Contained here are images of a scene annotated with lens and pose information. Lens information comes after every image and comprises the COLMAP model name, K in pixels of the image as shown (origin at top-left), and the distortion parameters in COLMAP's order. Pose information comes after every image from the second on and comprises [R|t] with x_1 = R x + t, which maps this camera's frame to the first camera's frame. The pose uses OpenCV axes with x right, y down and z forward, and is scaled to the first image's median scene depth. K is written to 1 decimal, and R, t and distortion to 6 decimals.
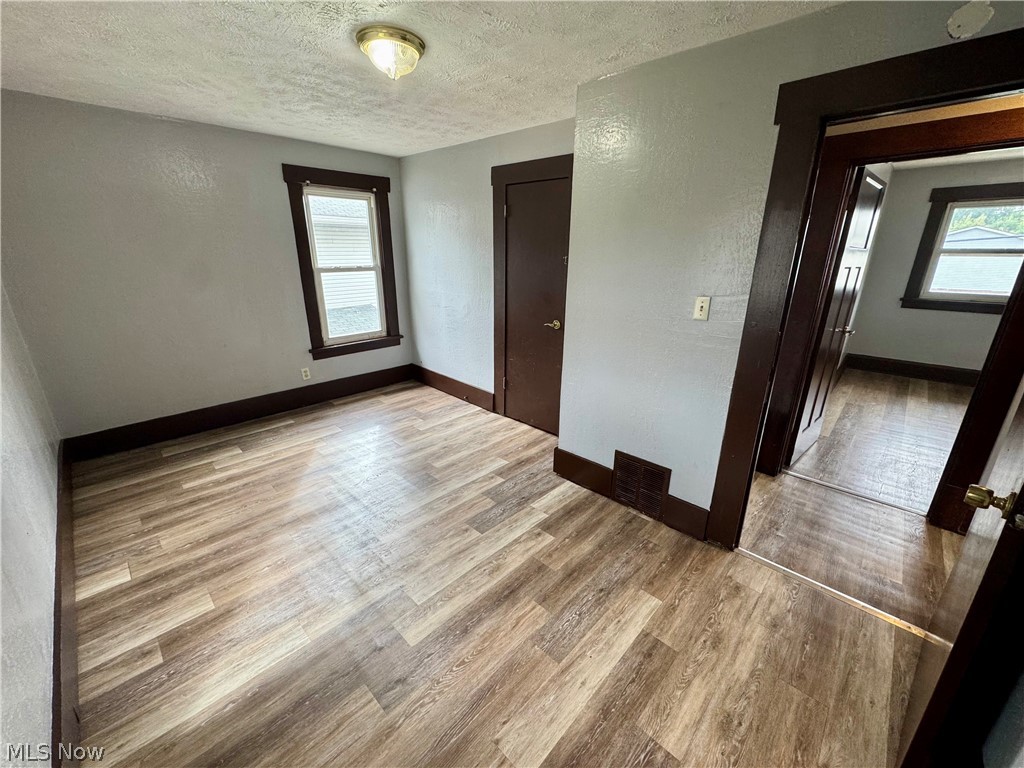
lens RADIAL K [[408.4, 0, 507.6], [0, 408.4, 386.0], [0, 0, 1]] dist [-0.006647, 0.001746]
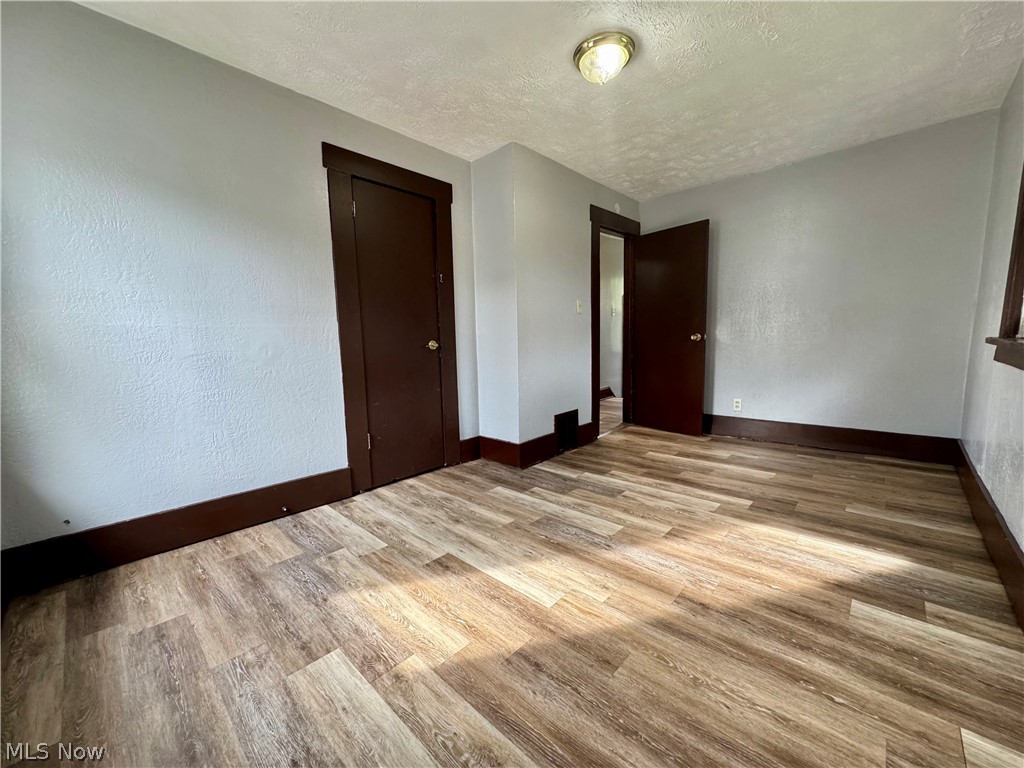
lens RADIAL K [[408.4, 0, 511.1], [0, 408.4, 387.9], [0, 0, 1]] dist [-0.006647, 0.001746]
pose [[-0.017958, -0.140641, 0.989898, -1.139533], [0.336998, 0.931274, 0.138426, -0.177315], [-0.941334, 0.336079, 0.030672, 1.145555]]
